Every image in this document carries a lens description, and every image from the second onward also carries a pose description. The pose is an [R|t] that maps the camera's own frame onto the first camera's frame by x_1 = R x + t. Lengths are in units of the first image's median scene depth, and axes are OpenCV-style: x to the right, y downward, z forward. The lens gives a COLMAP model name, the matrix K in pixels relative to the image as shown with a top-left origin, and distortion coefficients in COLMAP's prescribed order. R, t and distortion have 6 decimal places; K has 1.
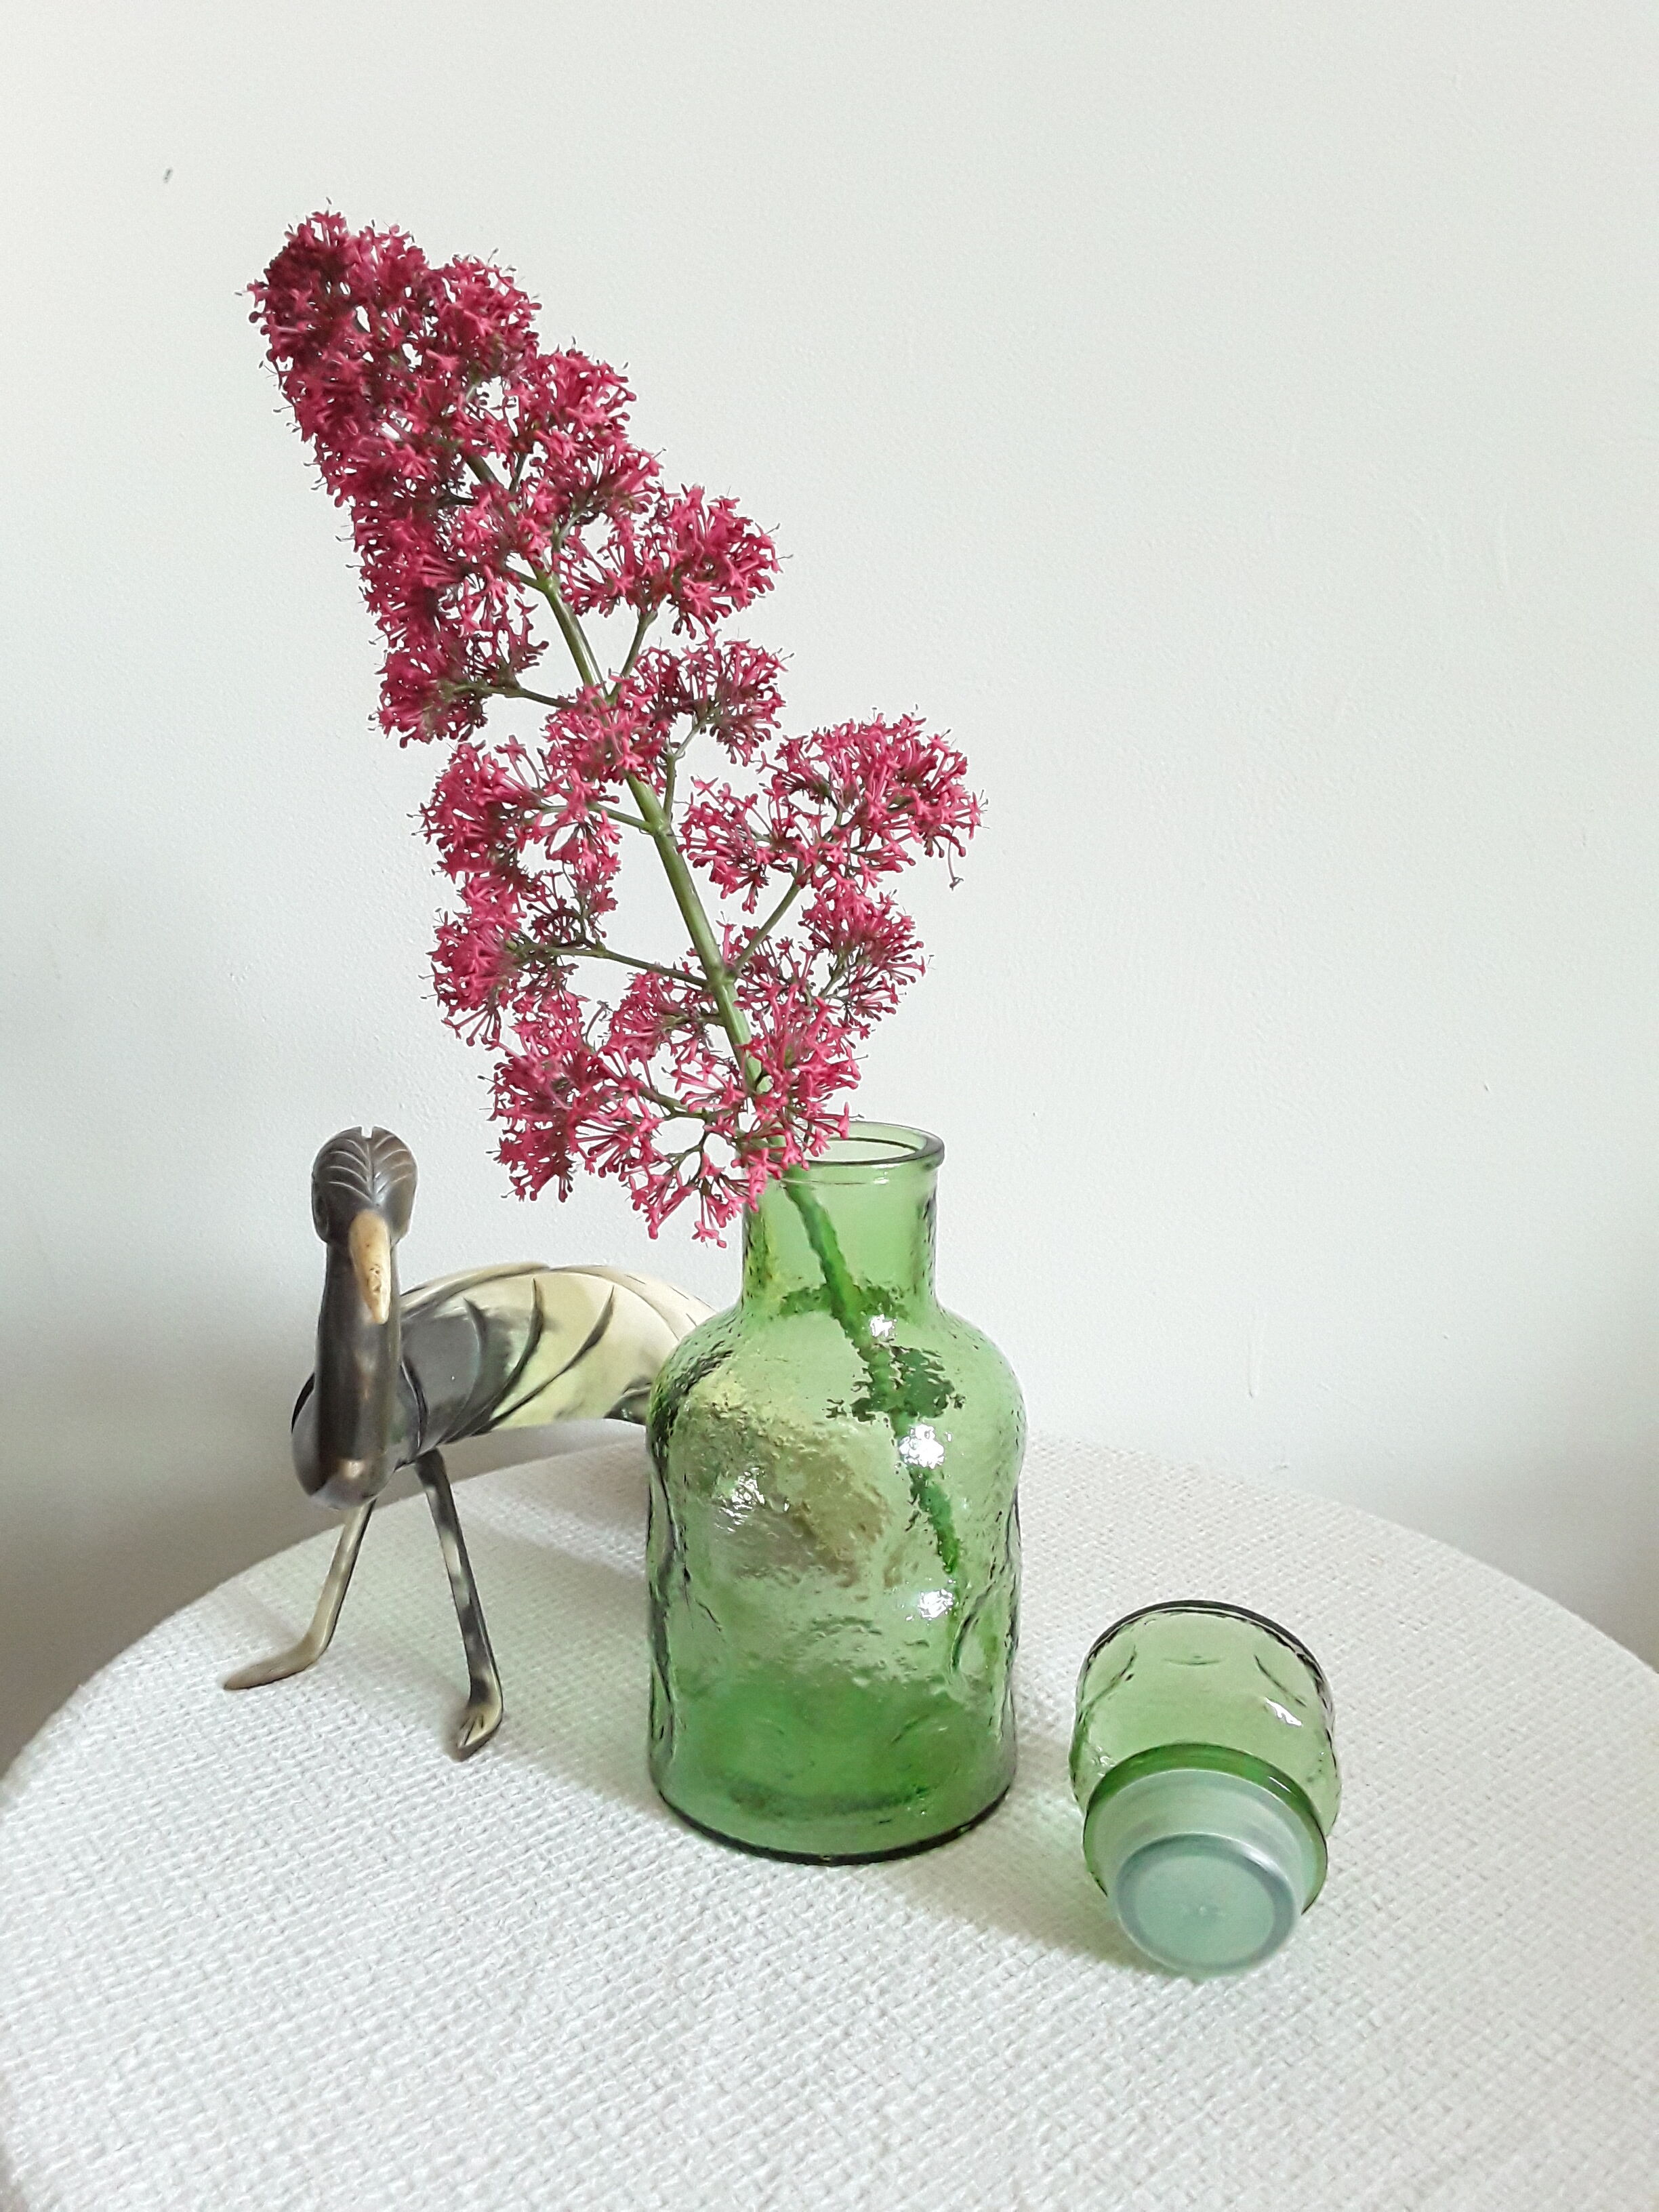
lens RADIAL K [[1750.5, 0, 822.8], [0, 1750.5, 1192.7], [0, 0, 1]] dist [0.083694, -0.109886]
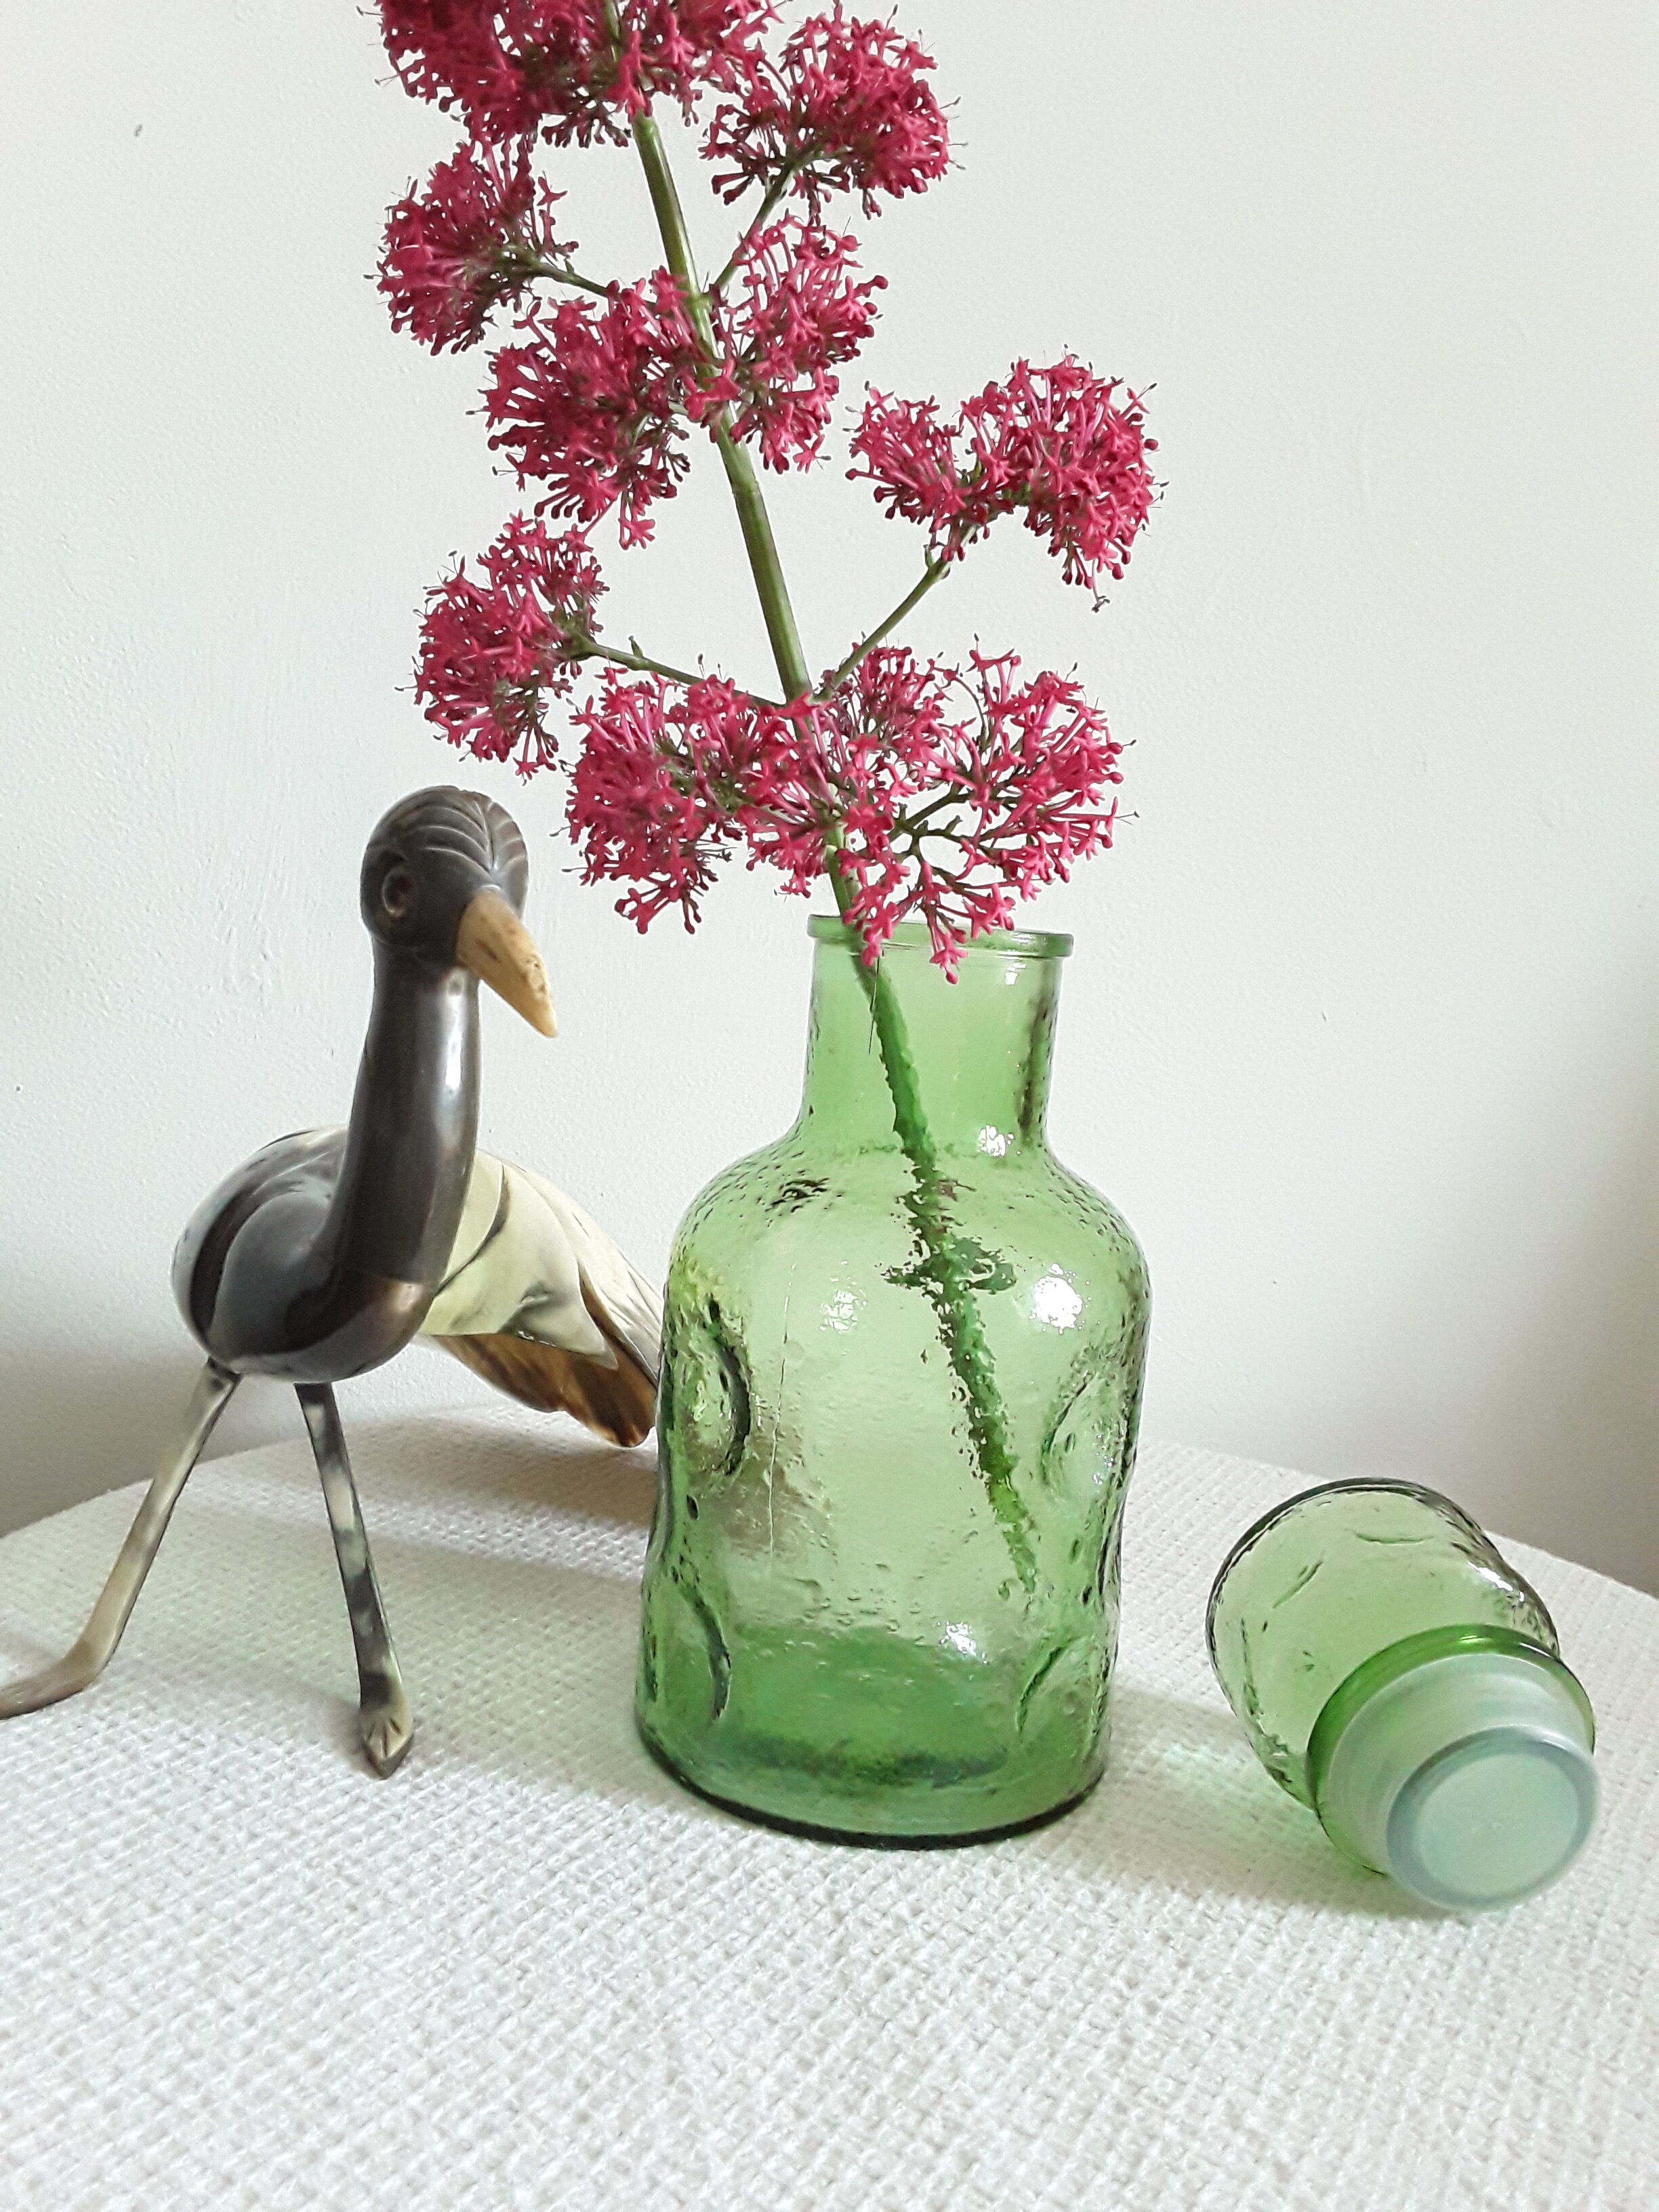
lens RADIAL K [[1750.5, 0, 822.8], [0, 1750.5, 1192.7], [0, 0, 1]] dist [0.083694, -0.109886]
pose [[0.942292, 0.018158, 0.334299, -0.284822], [0.003747, 0.997894, -0.064764, 0.134293], [-0.334771, 0.062279, 0.940239, 0.257602]]
